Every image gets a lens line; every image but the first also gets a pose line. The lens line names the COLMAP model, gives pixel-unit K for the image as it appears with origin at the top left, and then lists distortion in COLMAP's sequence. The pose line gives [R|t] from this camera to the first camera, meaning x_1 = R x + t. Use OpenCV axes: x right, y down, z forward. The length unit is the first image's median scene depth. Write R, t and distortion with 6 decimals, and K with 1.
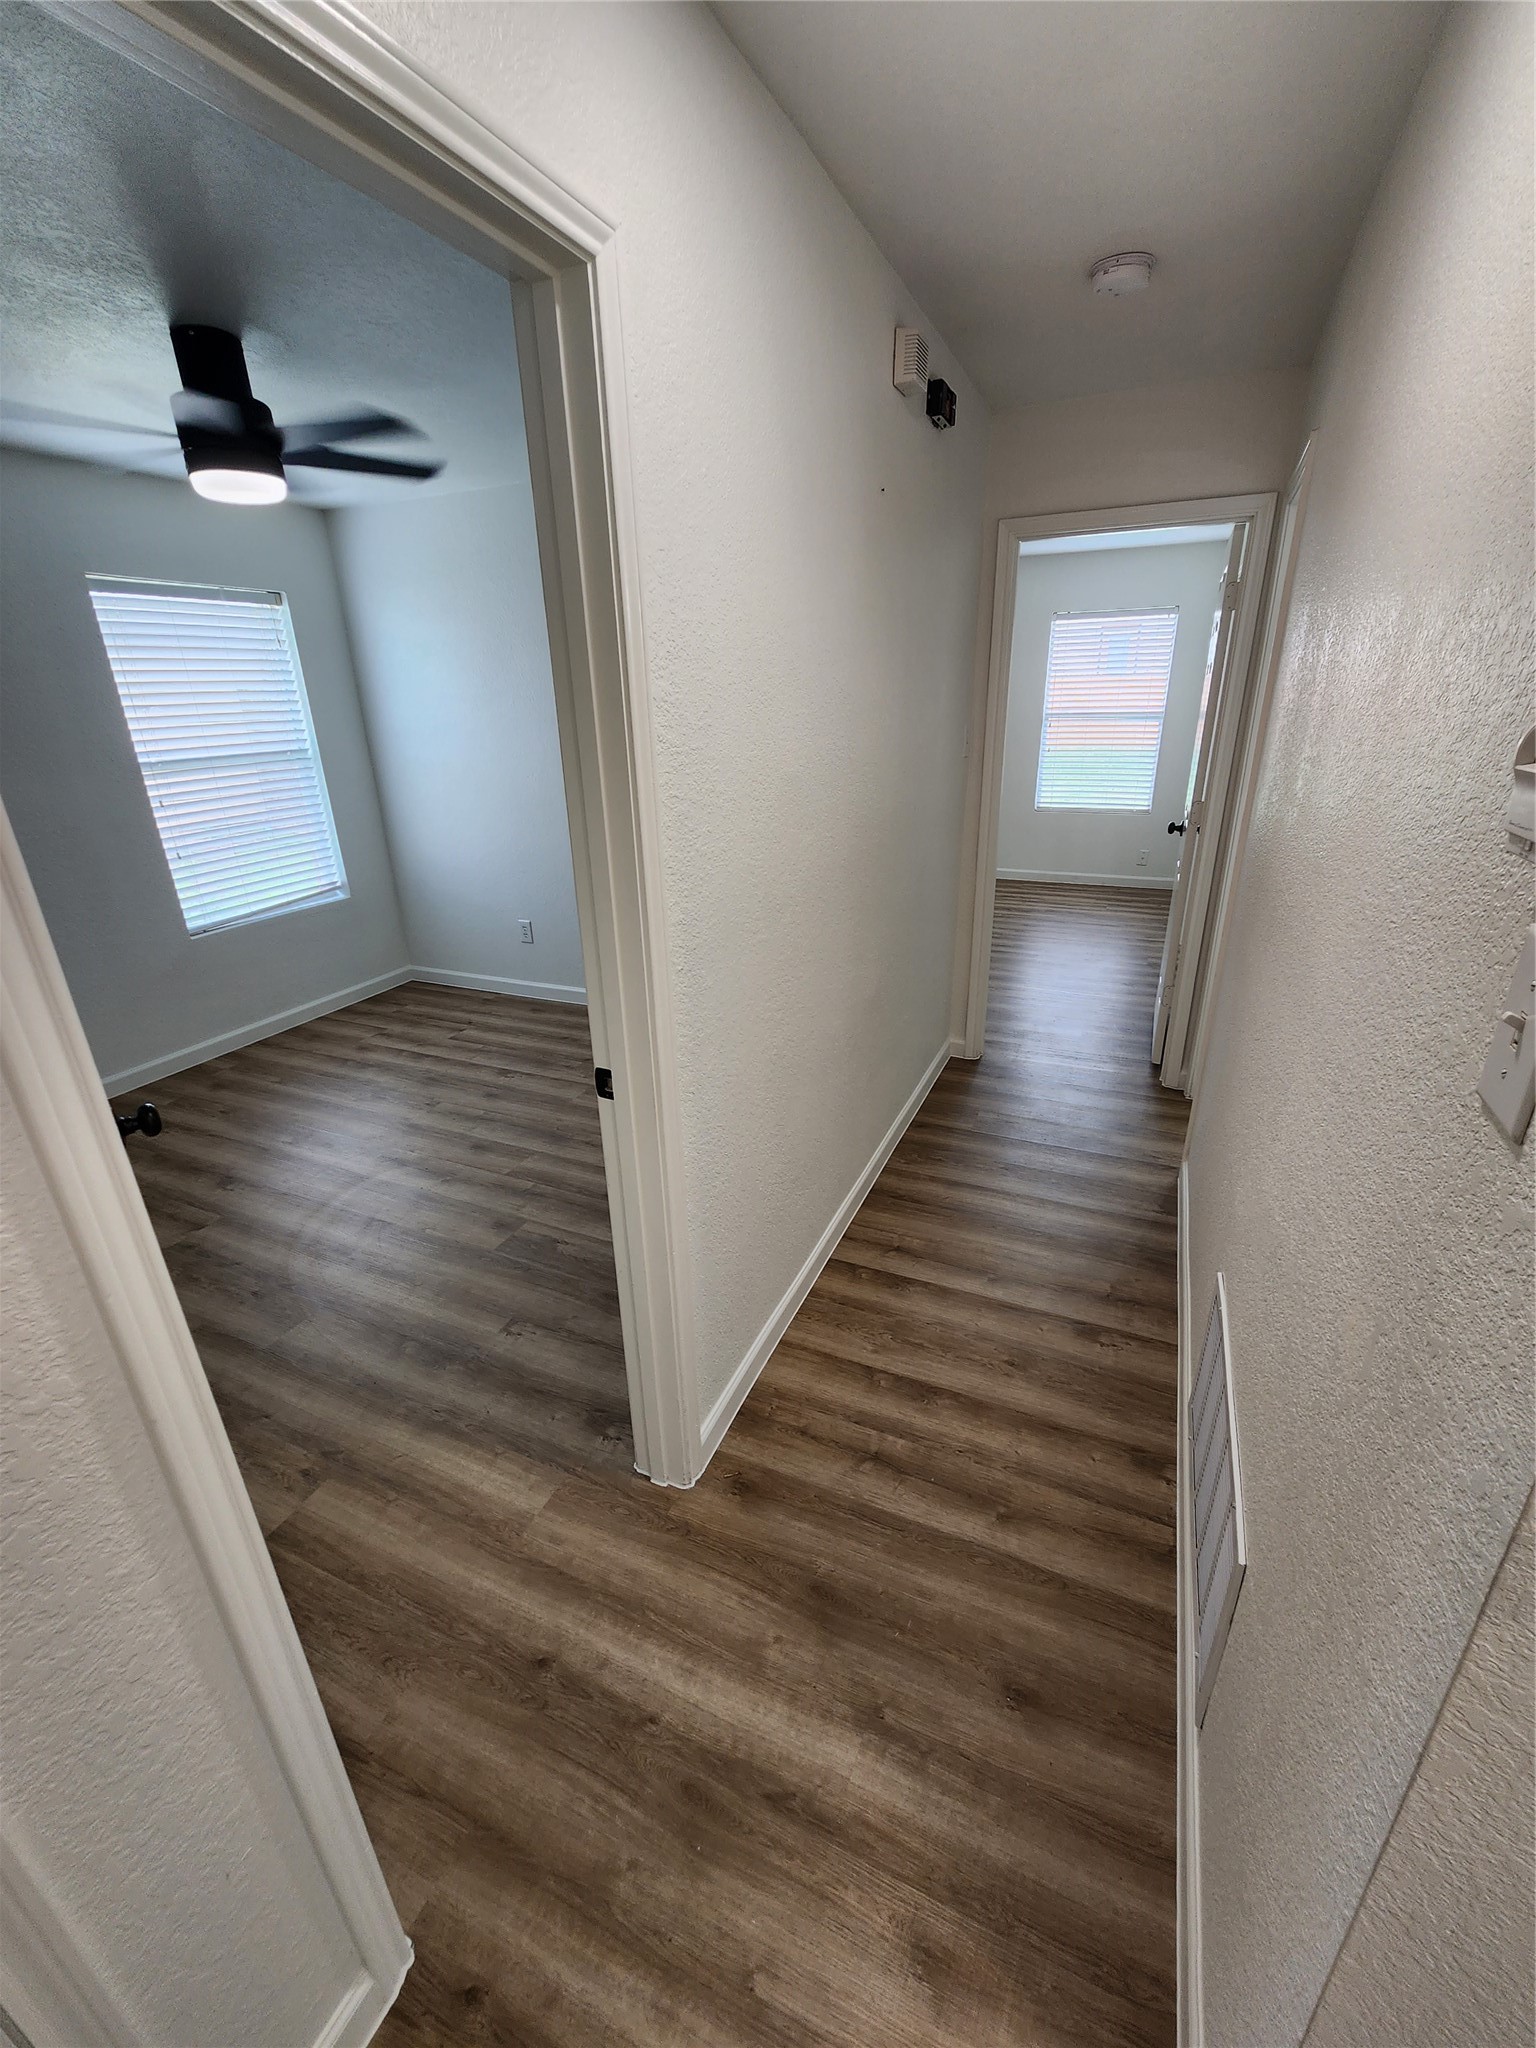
lens RADIAL K [[846.9, 0, 772.2], [0, 846.9, 1029.8], [0, 0, 1]] dist [0.001593, -0.002066]
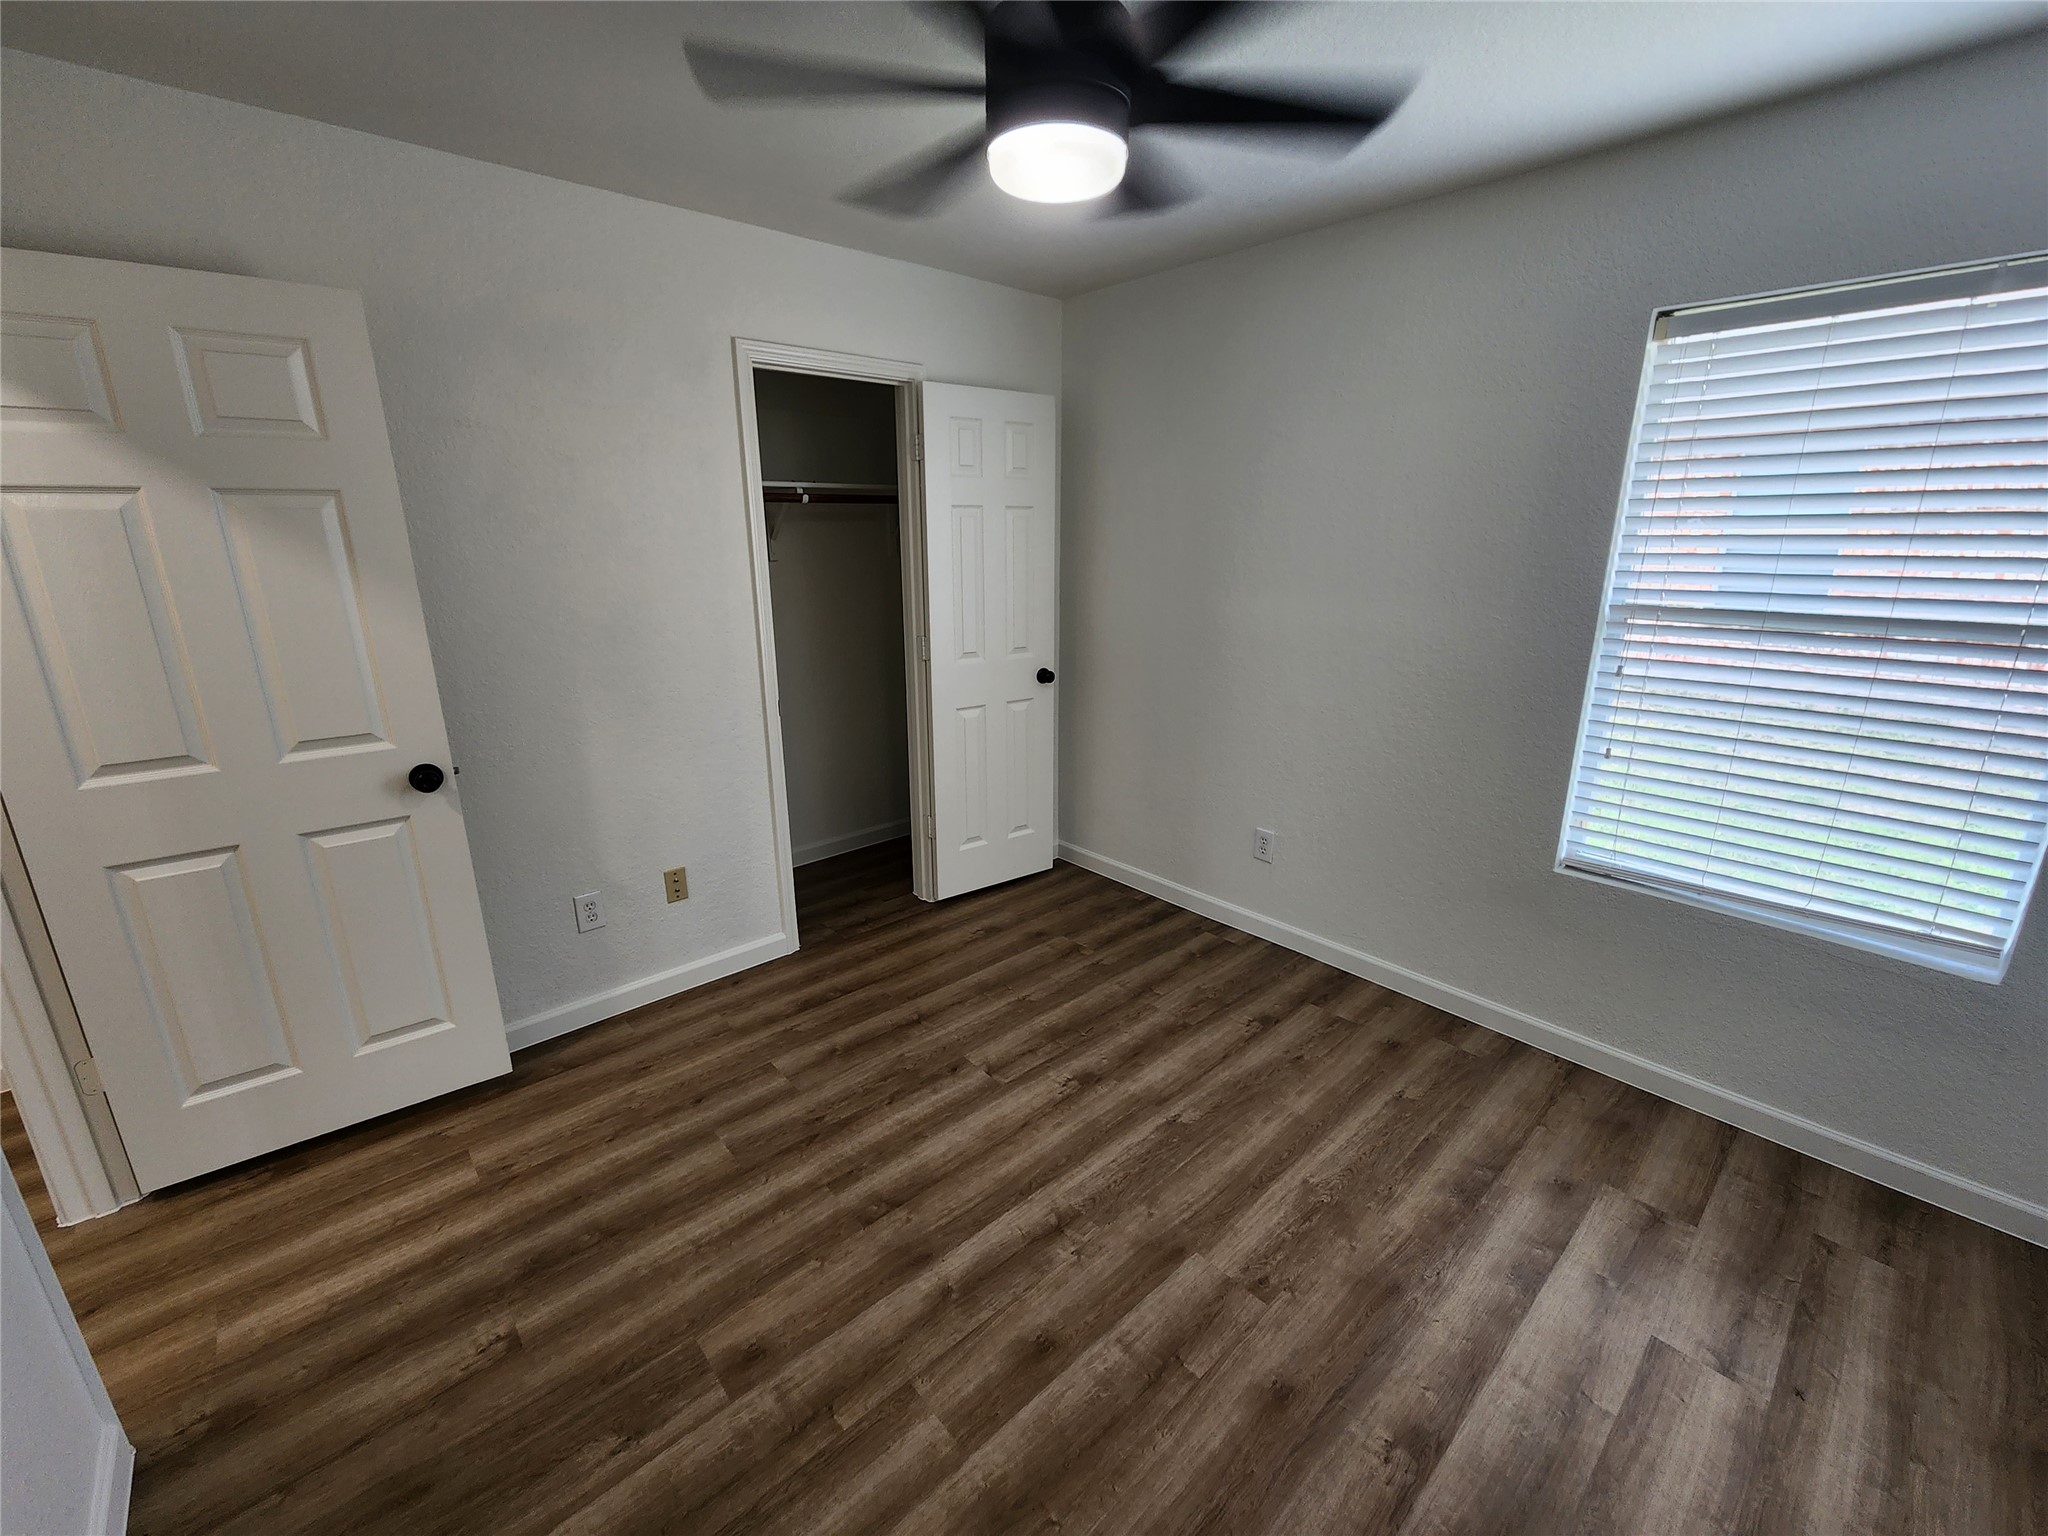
lens RADIAL K [[846.9, 0, 1034.8], [0, 846.9, 766.8], [0, 0, 1]] dist [0.001593, -0.002066]
pose [[-0.395727, 0.276049, -0.875898, 0.009266], [-0.333208, 0.845604, 0.417044, -0.299443], [0.855787, 0.456892, -0.242647, 0.756180]]
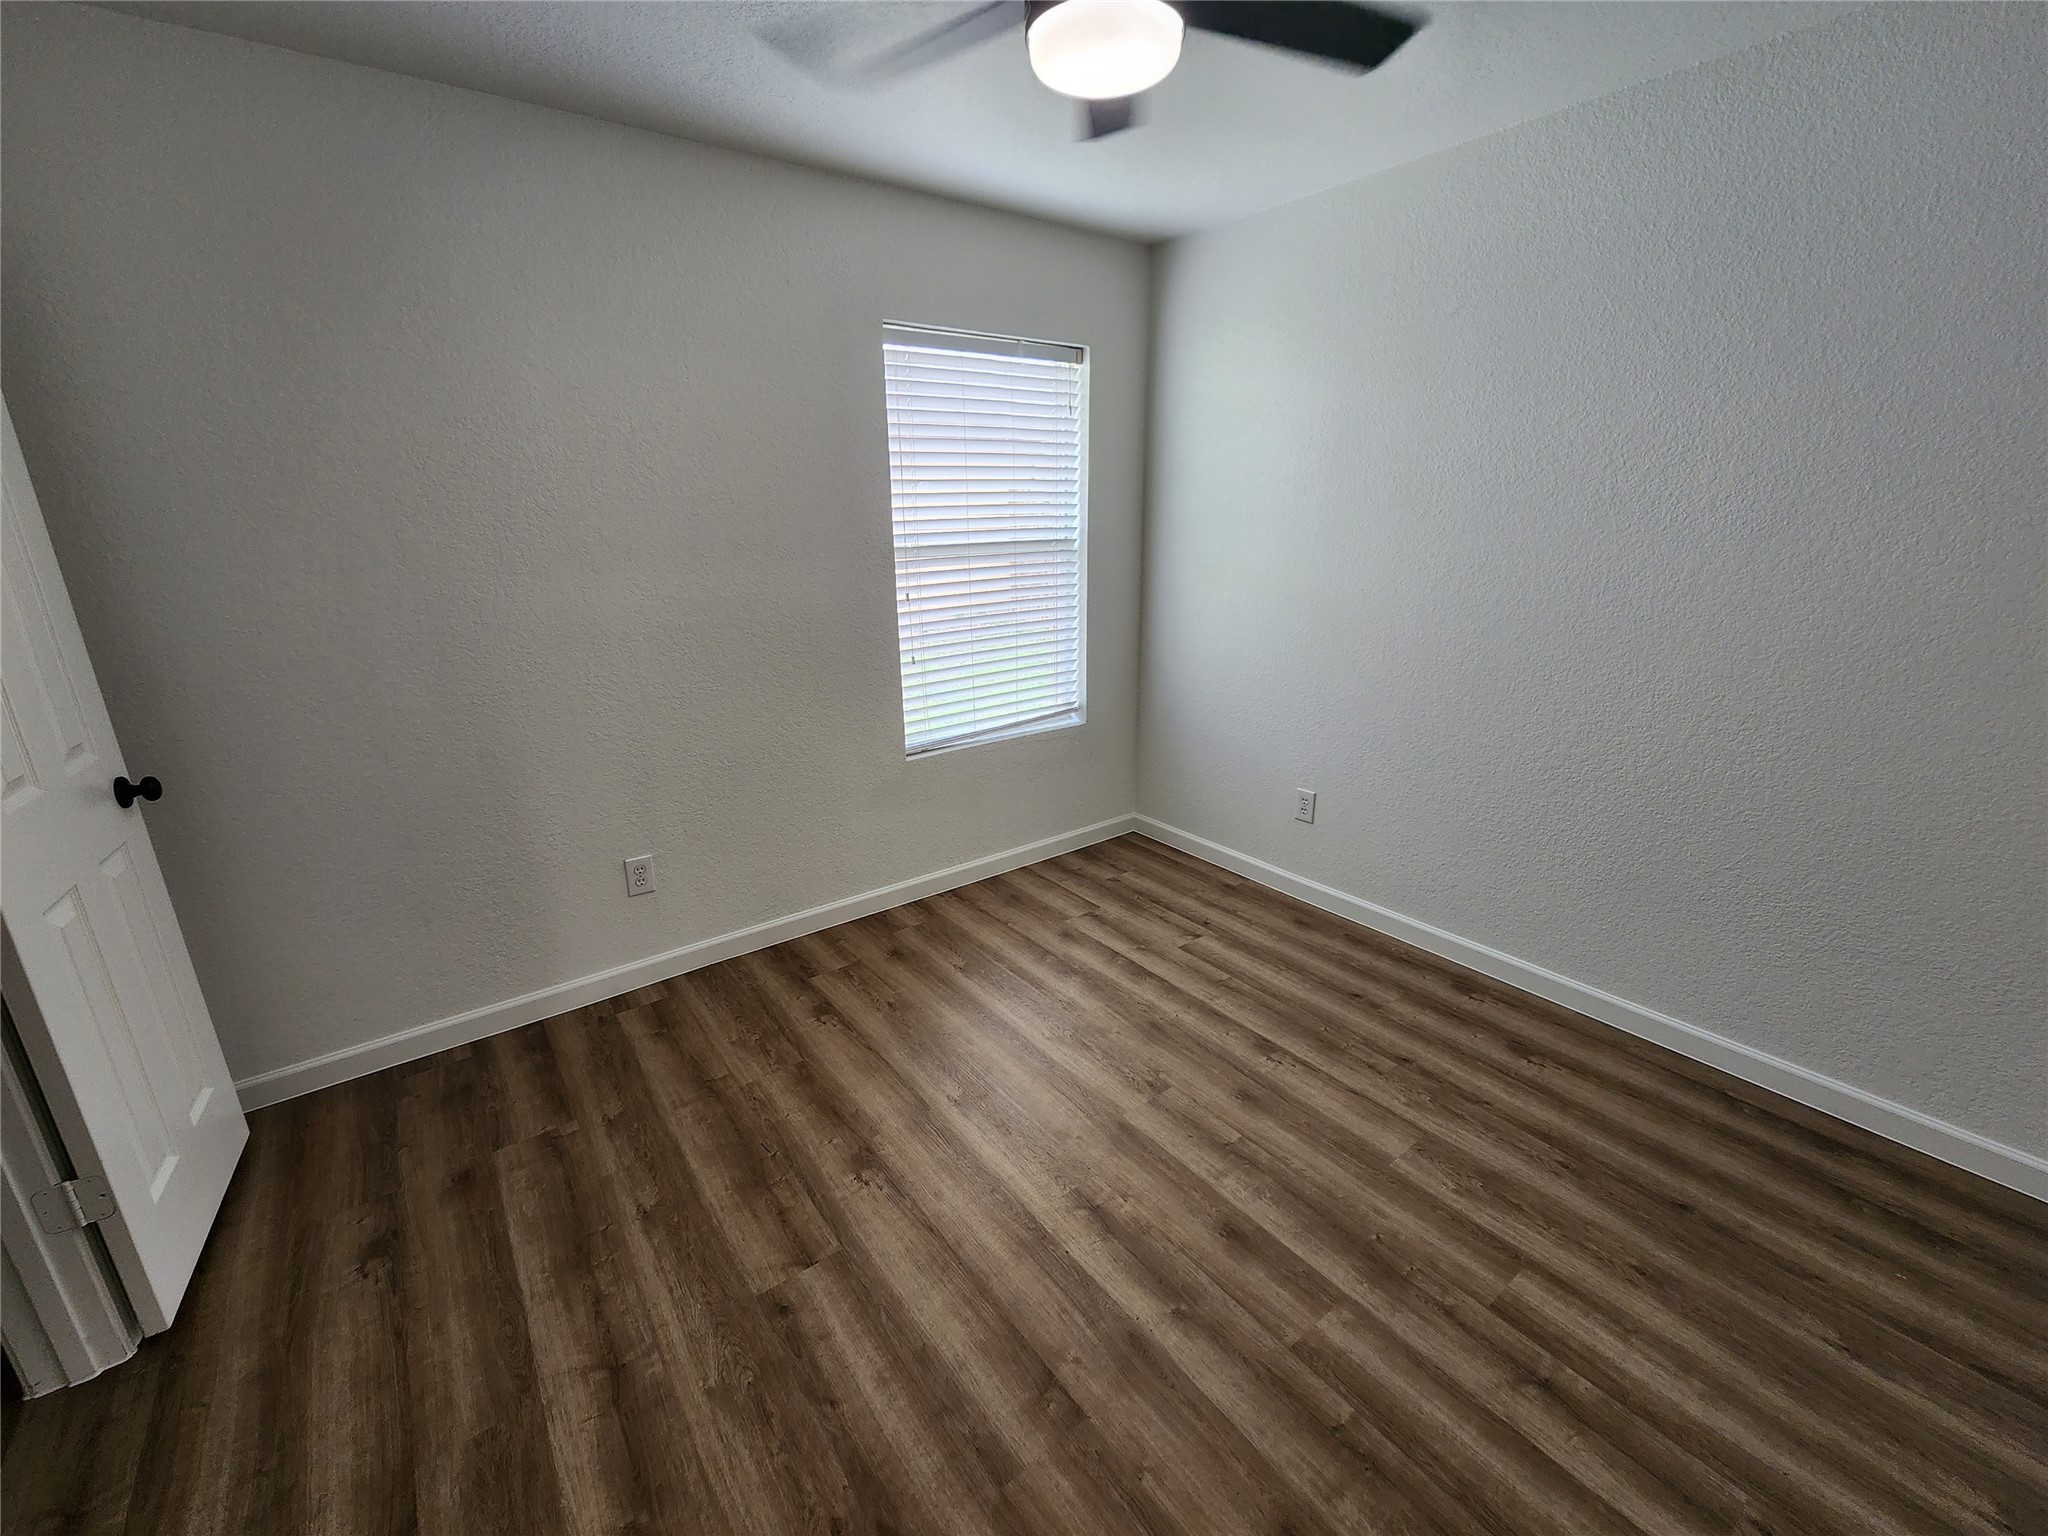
lens RADIAL K [[846.9, 0, 1030.8], [0, 846.9, 757.7], [0, 0, 1]] dist [0.001593, -0.002066]
pose [[0.876786, 0.153315, -0.455786, -0.202960], [-0.190945, 0.980889, -0.037370, -0.098377], [0.441346, 0.119795, 0.889305, 0.317033]]
